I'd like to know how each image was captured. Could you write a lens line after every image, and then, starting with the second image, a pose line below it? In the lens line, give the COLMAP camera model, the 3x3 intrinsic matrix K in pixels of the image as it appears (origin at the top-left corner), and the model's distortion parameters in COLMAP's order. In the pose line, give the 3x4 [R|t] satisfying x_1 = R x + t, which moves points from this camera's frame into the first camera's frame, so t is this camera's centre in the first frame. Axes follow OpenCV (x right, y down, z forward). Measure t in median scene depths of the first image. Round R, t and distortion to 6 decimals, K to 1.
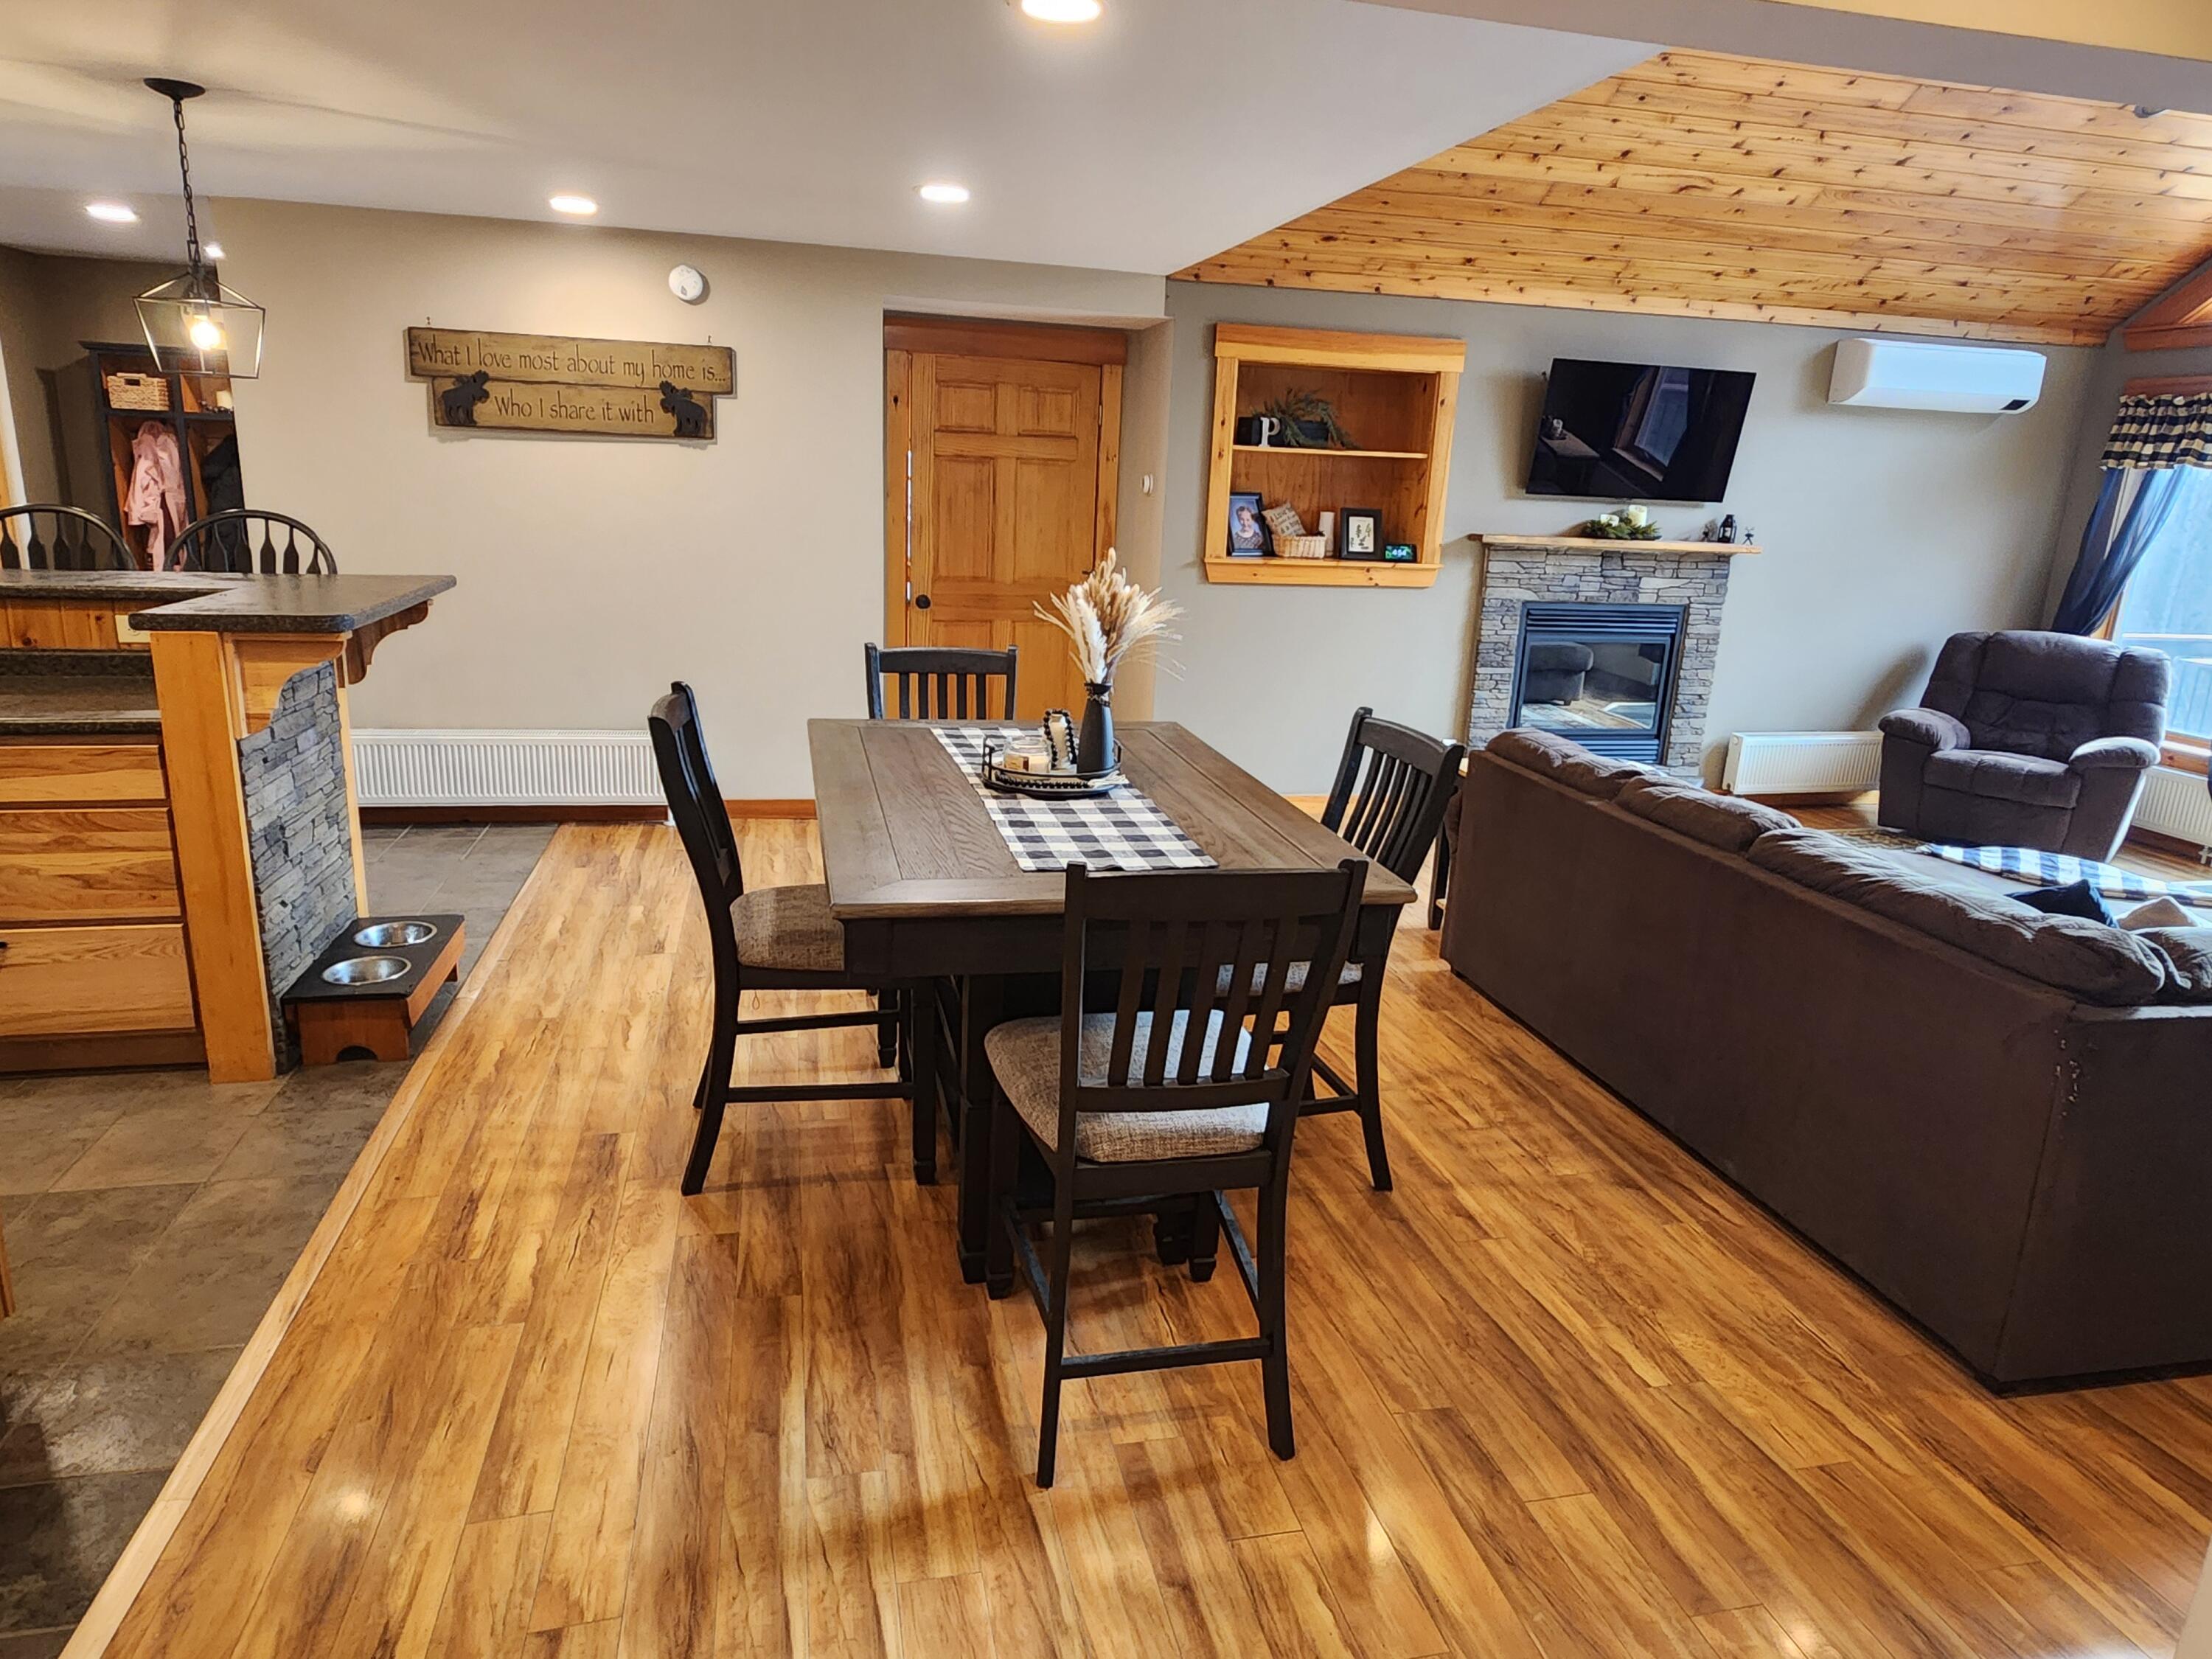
lens RADIAL K [[1355.7, 0, 1101.6], [0, 1355.7, 831.4], [0, 0, 1]] dist [0.007082, -0.005395]
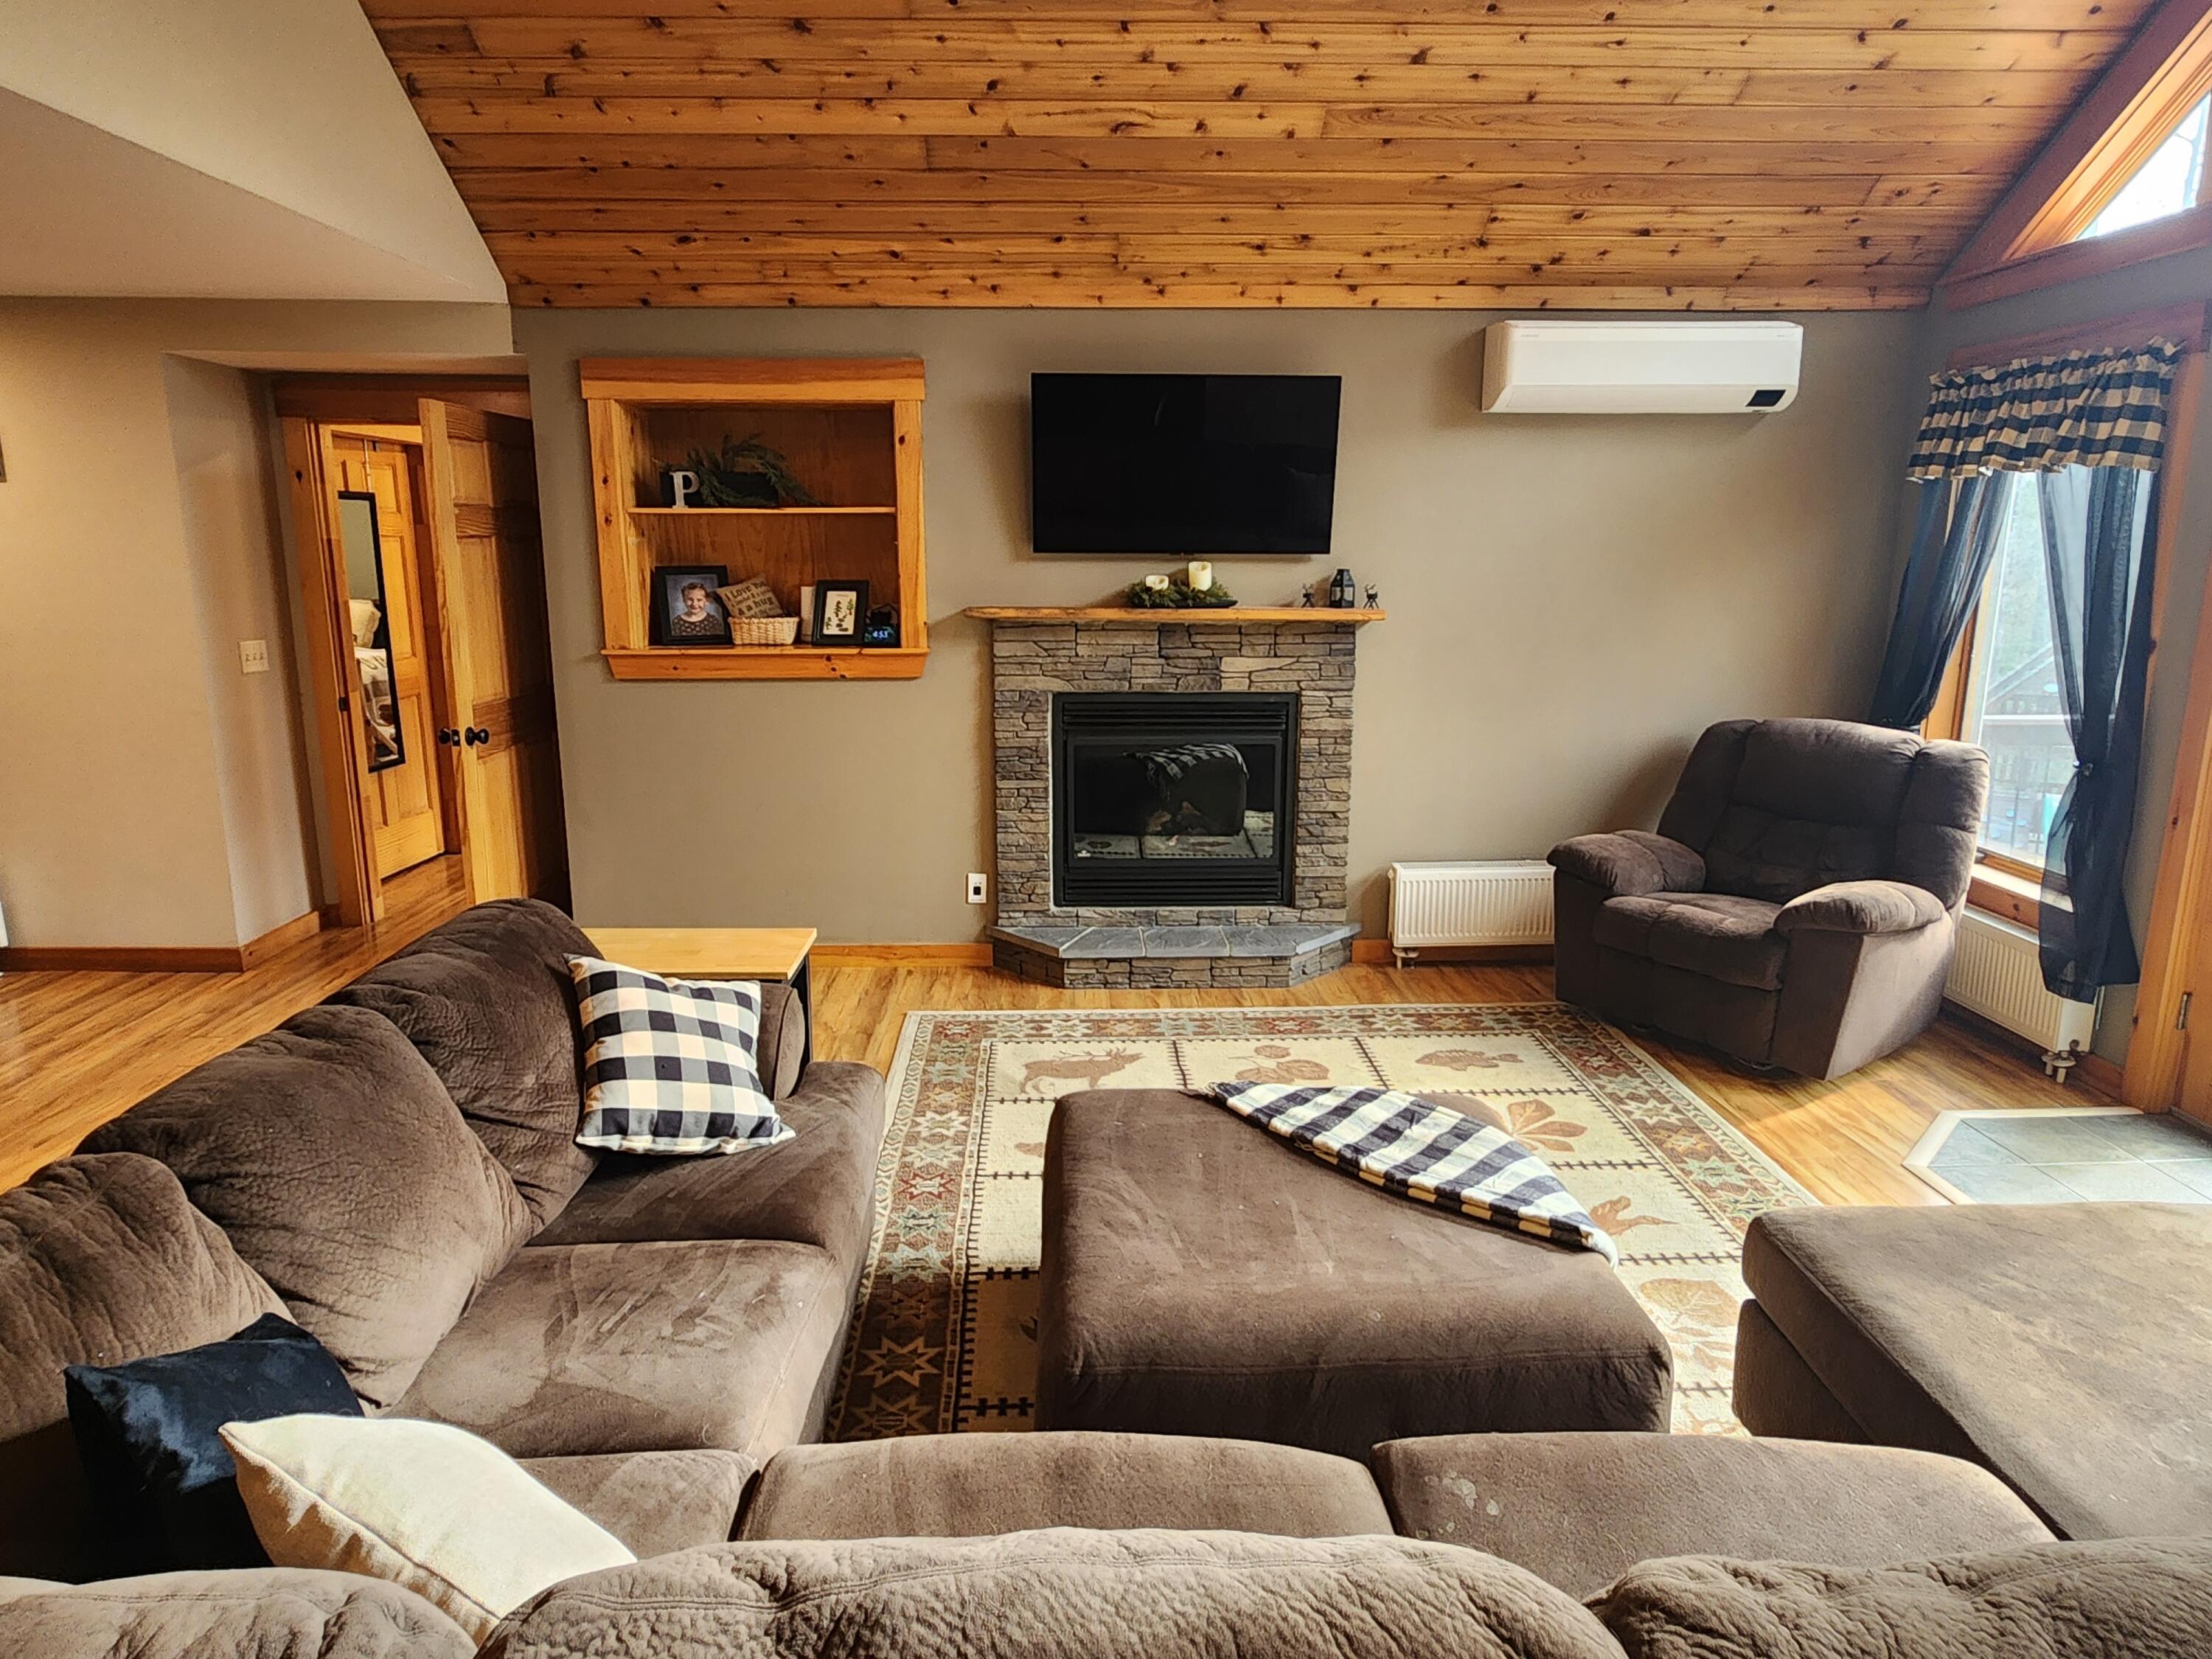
lens RADIAL K [[1355.7, 0, 1103.6], [0, 1355.7, 829.9], [0, 0, 1]] dist [0.007082, -0.005395]
pose [[0.980672, -0.002950, -0.195638, 0.487168], [-0.008917, 0.998174, -0.059746, -0.048456], [0.195457, 0.060336, 0.978855, 0.269650]]
